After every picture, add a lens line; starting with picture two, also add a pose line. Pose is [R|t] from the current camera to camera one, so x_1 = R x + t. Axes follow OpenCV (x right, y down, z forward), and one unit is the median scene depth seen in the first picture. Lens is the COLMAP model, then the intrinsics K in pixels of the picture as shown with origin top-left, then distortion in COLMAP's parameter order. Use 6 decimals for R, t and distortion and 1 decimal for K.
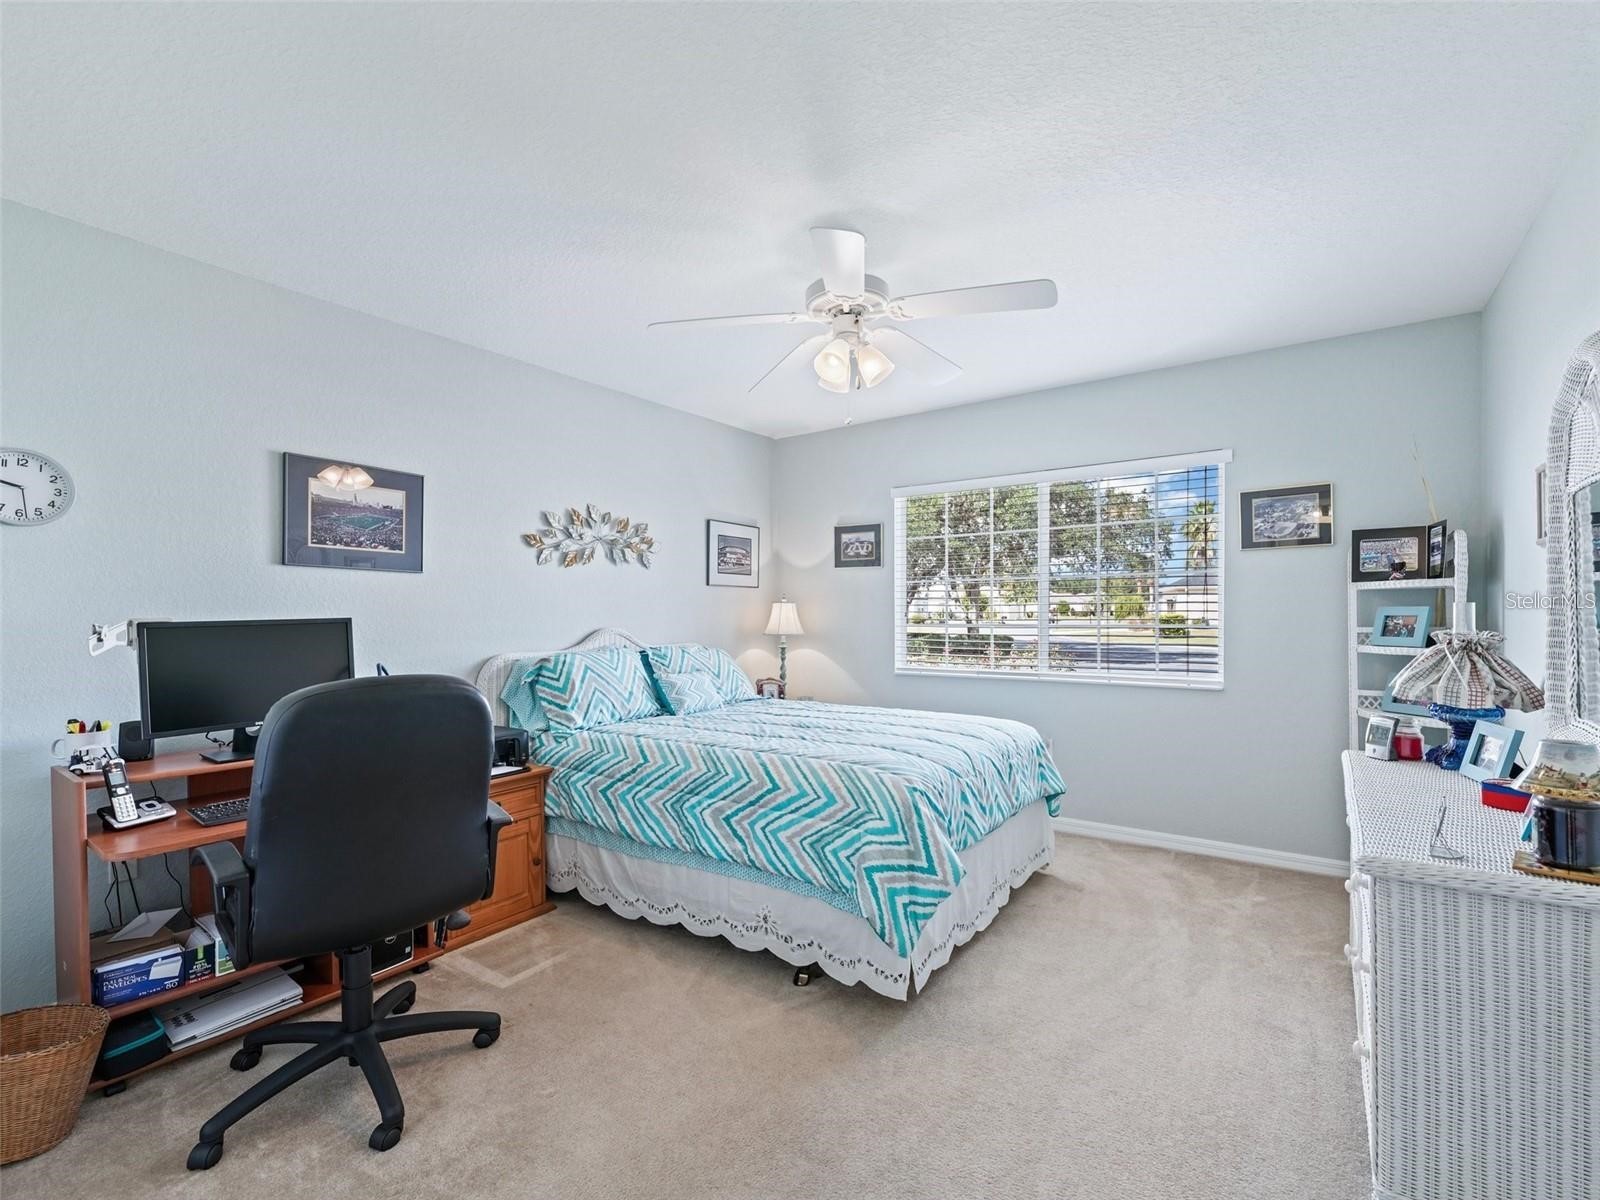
lens RADIAL K [[721.5, 0, 805.4], [0, 721.5, 596.2], [0, 0, 1]] dist [0.002128, -0.000927]
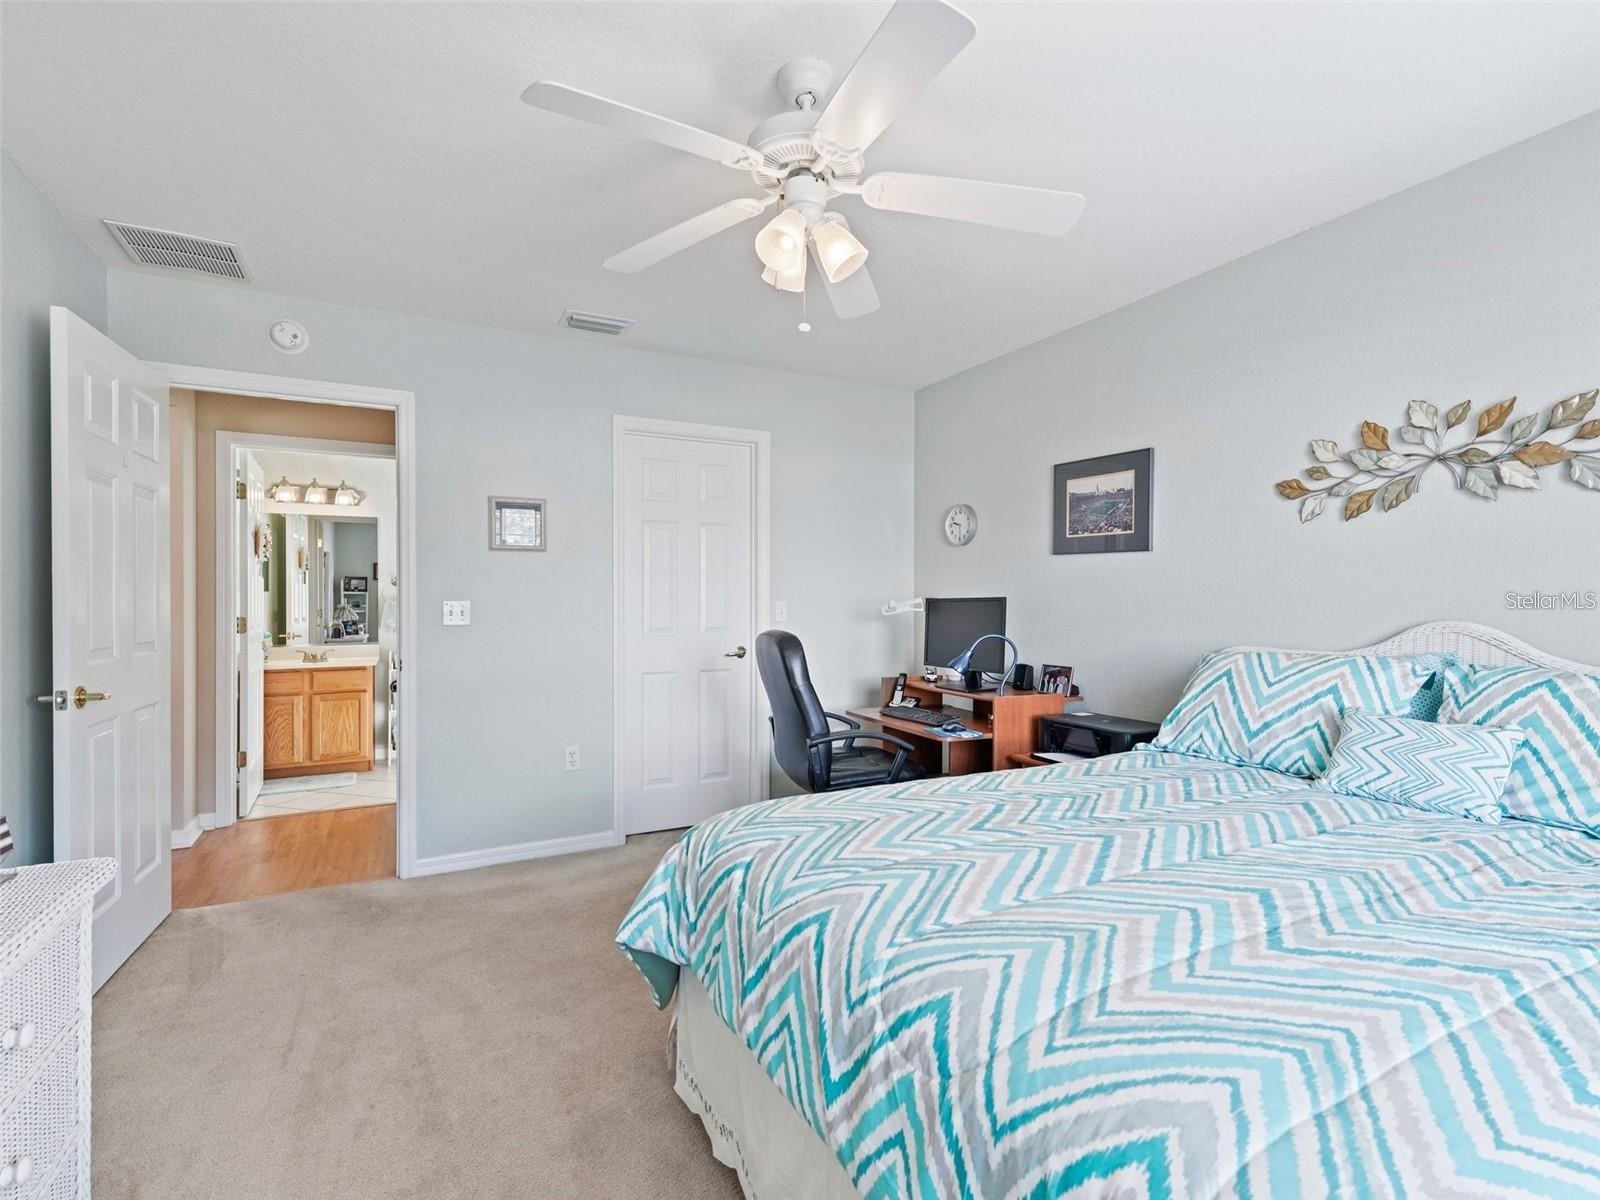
lens RADIAL K [[726.1, 0, 800.0], [0, 726.1, 600.0], [0, 0, 1]] dist [0.000941, 0.000170]
pose [[-0.451688, 0.004598, -0.892164, 0.502330], [0.015742, 0.999872, -0.002816, 0.026253], [0.892037, -0.015316, -0.451702, 0.979931]]
